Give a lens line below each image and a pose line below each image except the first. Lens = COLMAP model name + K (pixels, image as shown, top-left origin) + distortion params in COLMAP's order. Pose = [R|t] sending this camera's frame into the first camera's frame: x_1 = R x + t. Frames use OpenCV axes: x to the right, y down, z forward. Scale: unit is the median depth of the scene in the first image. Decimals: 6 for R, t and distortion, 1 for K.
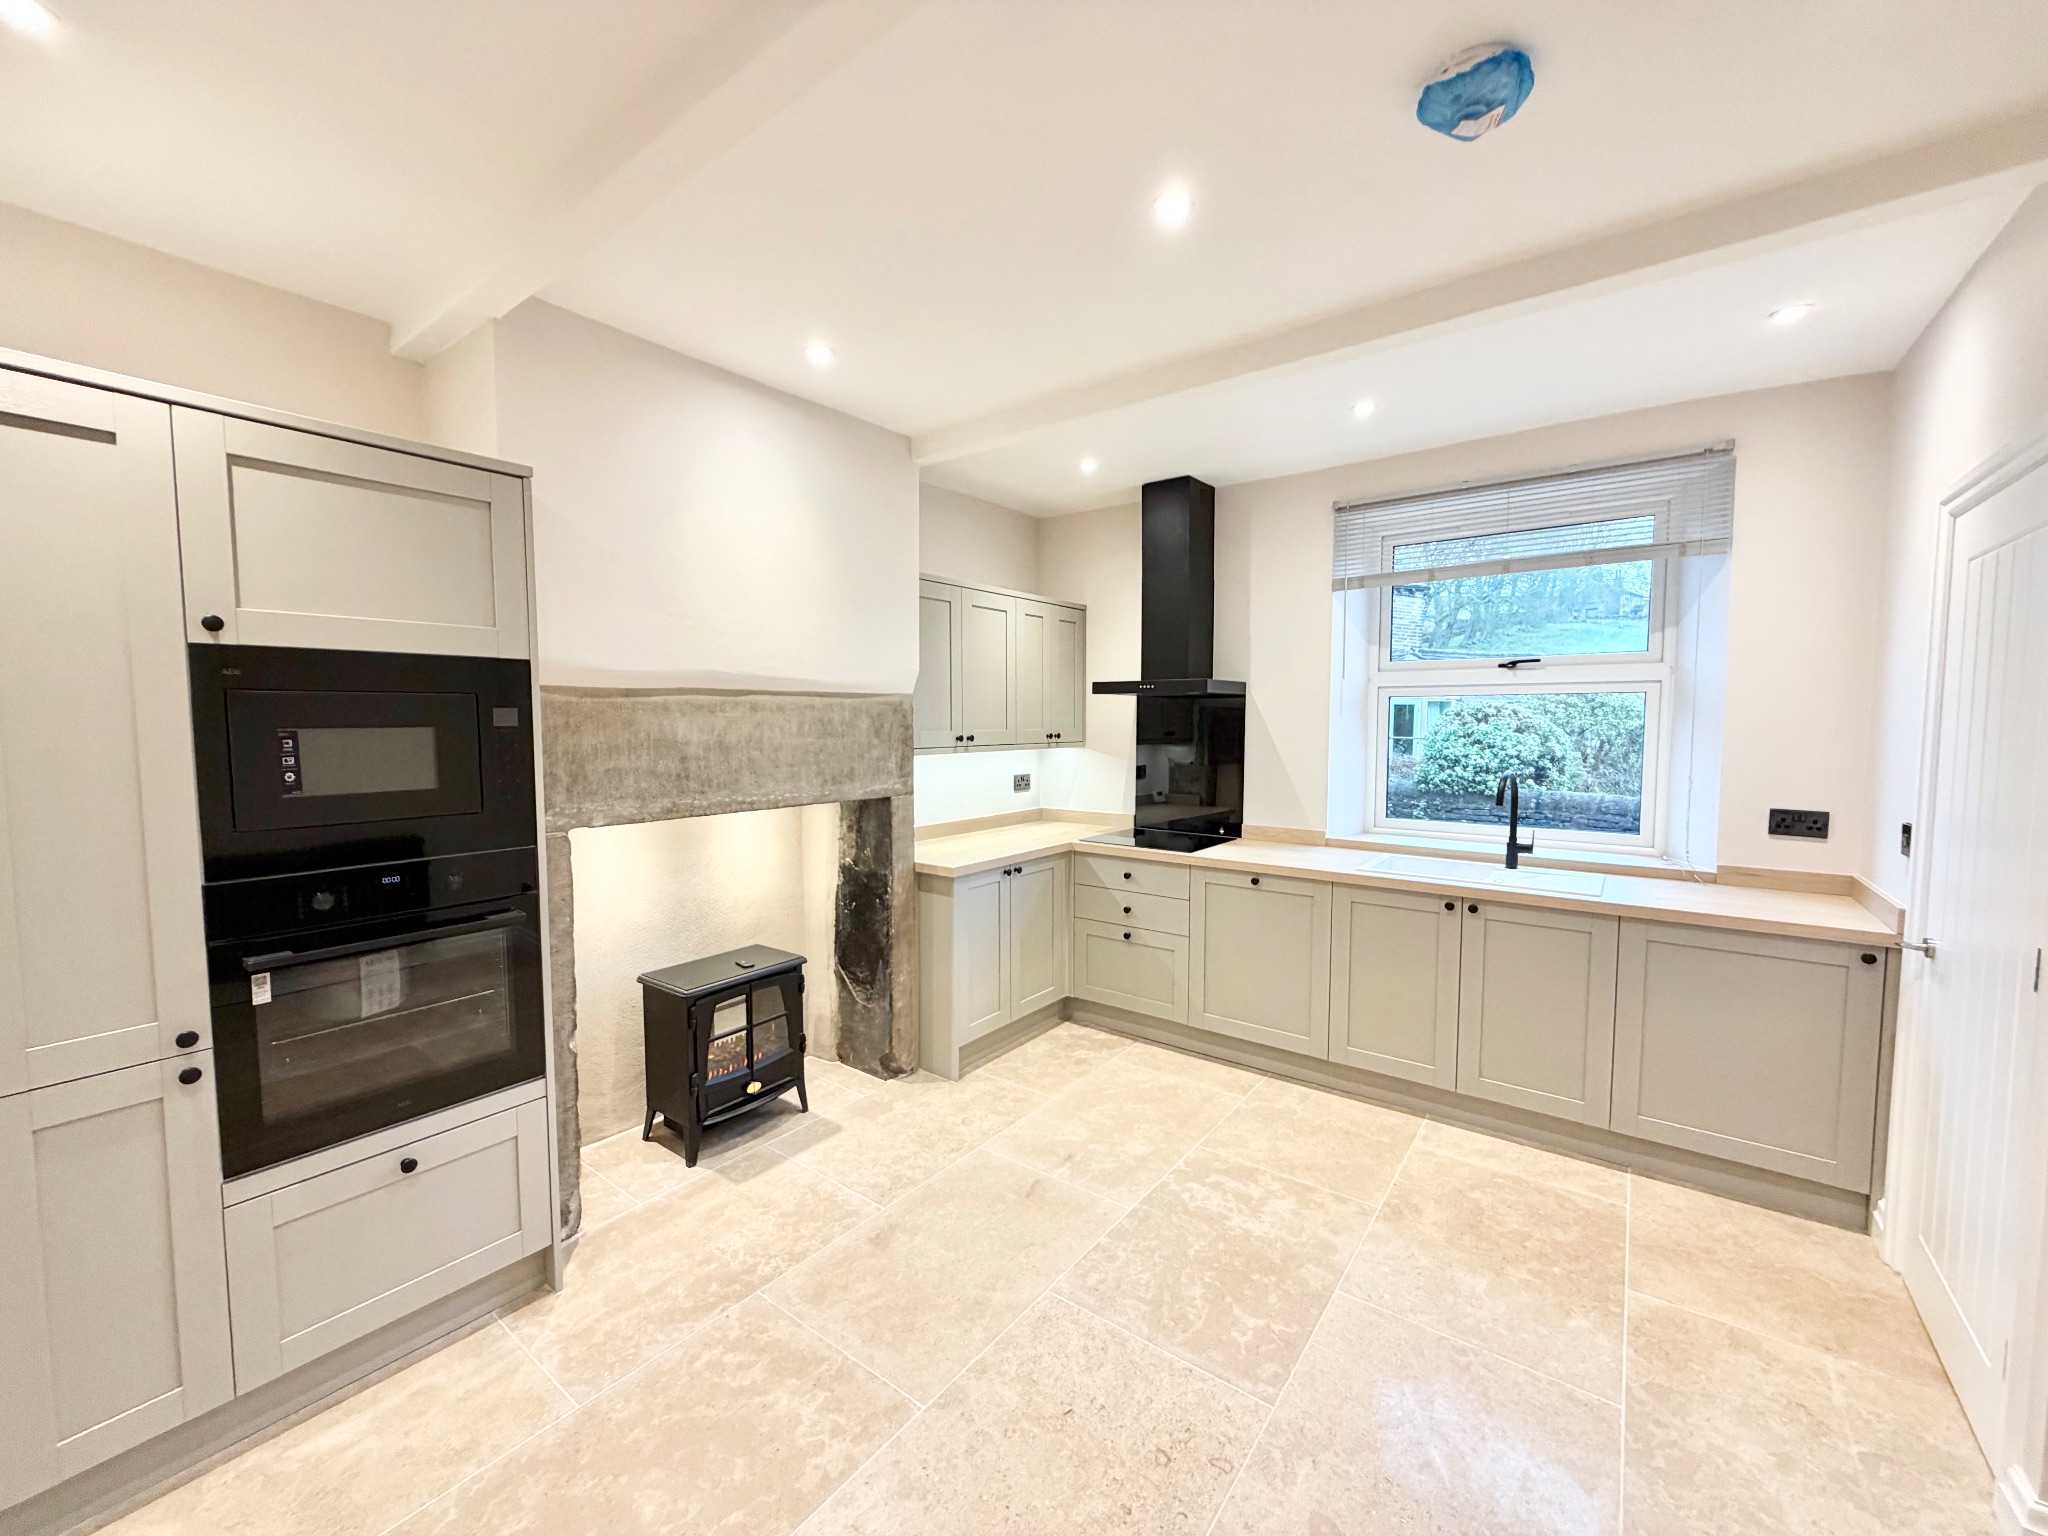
lens RADIAL K [[814.2, 0, 1024.0], [0, 814.2, 768.0], [0, 0, 1]] dist [-0.000576, -0.000045]
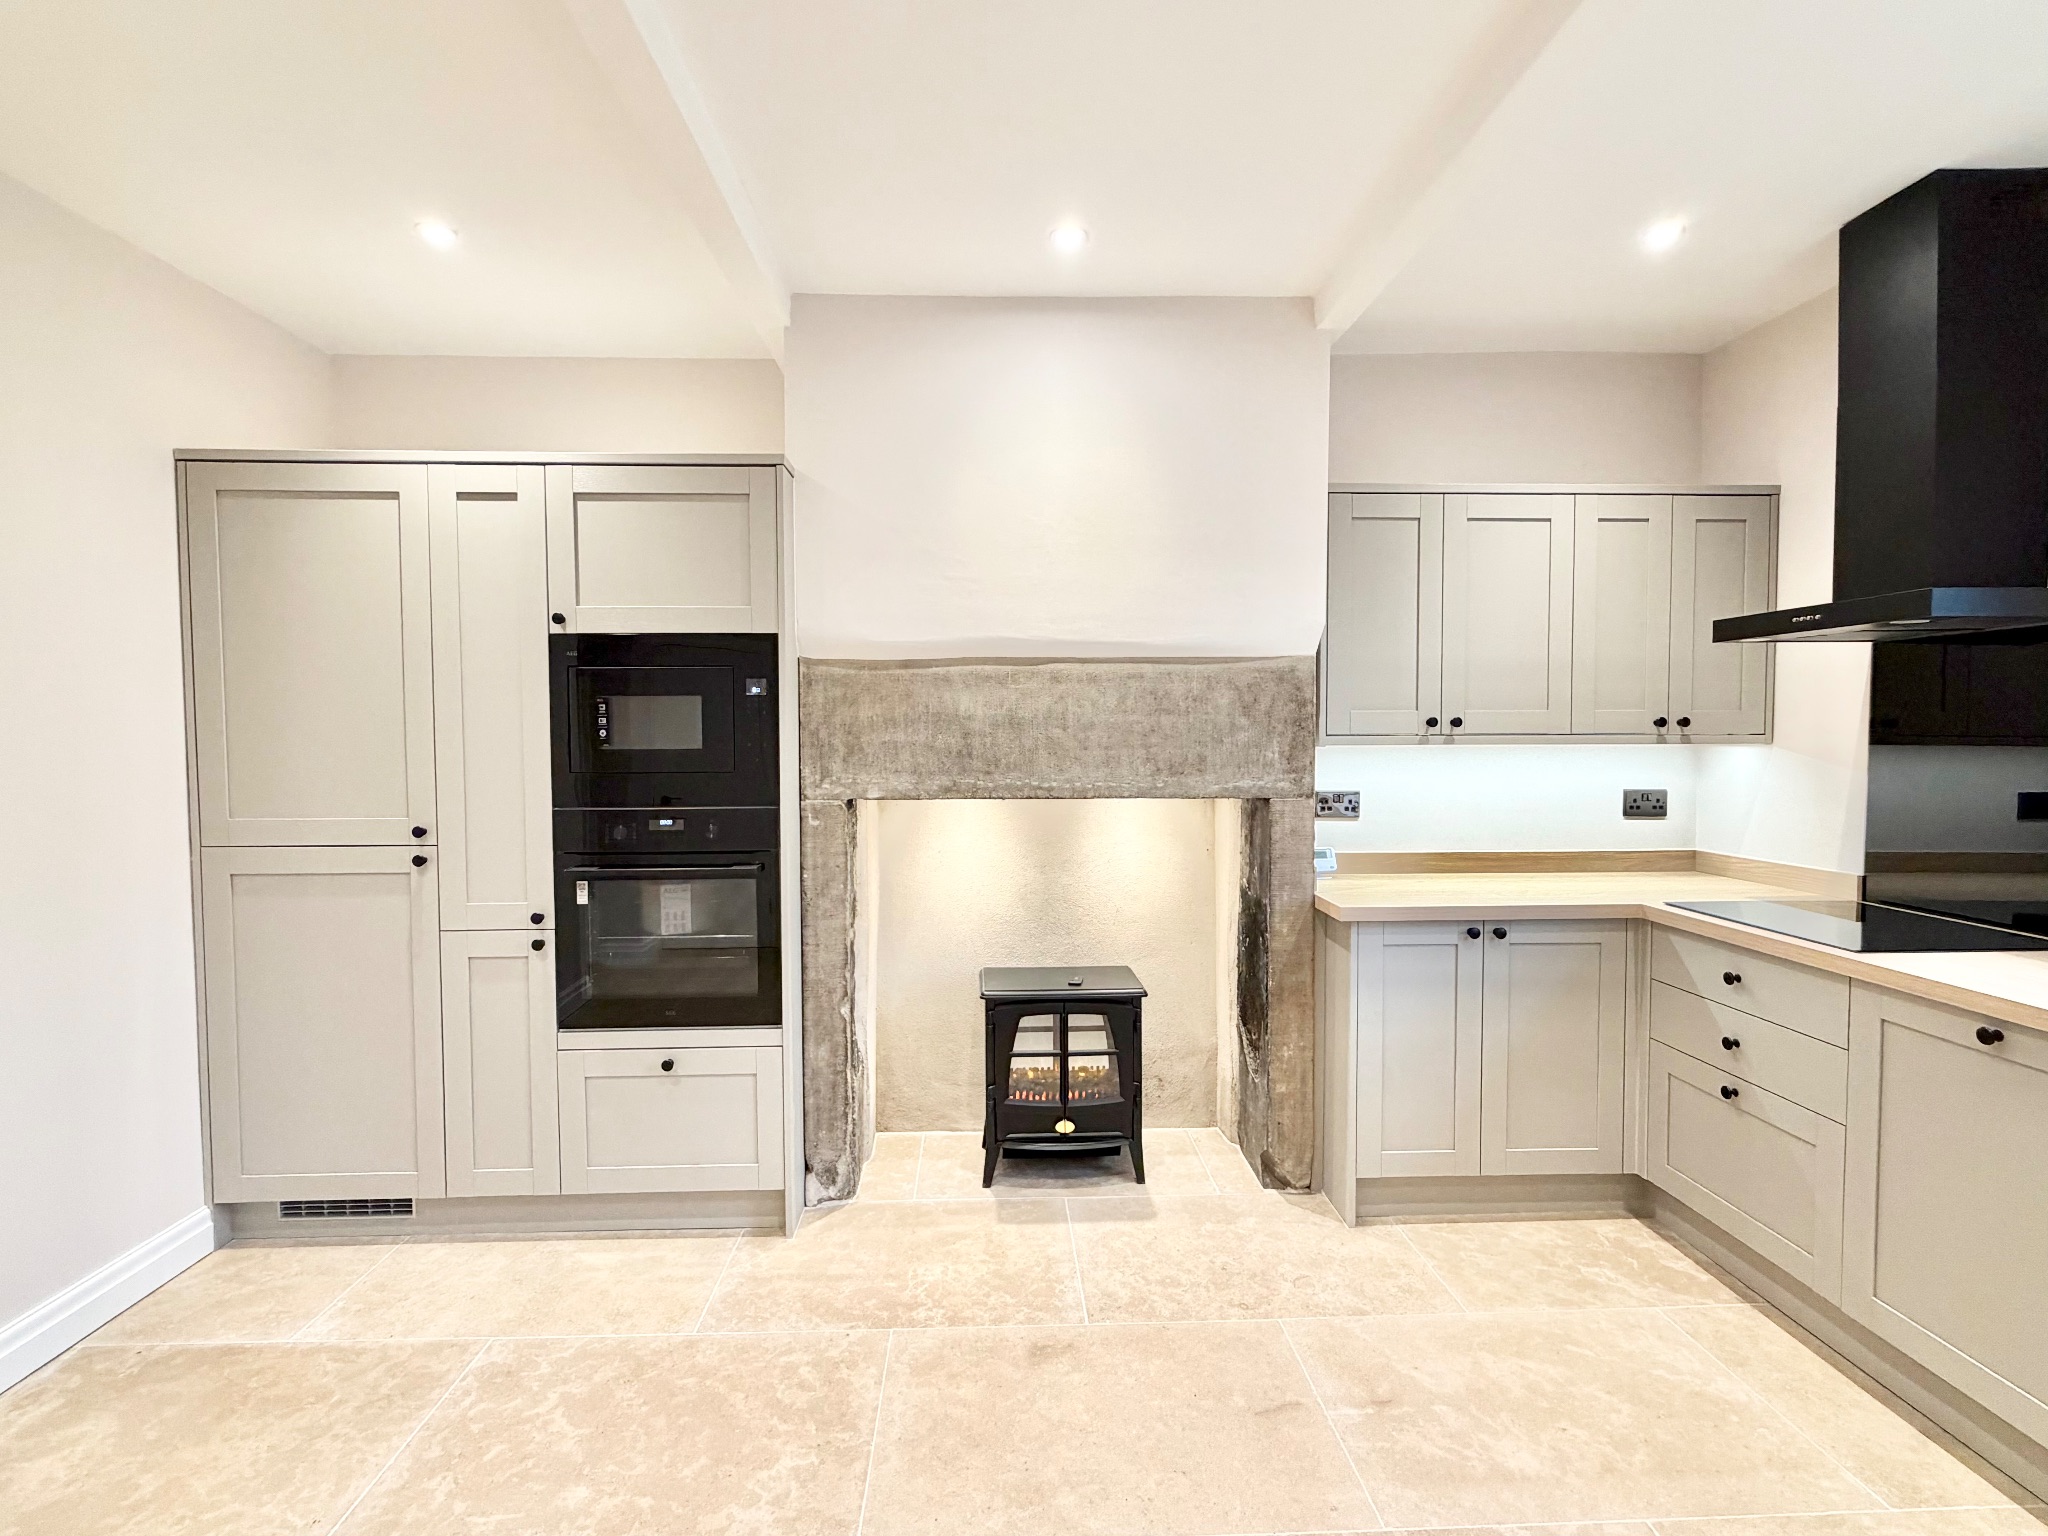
lens RADIAL K [[969.9, 0, 1024.0], [0, 969.9, 768.0], [0, 0, 1]] dist [-0.001927, 0.000407]
pose [[0.632747, 0.026782, -0.773896, 0.376911], [-0.045238, 0.998973, -0.002415, 0.020880], [0.773036, 0.036538, 0.633309, 0.284270]]
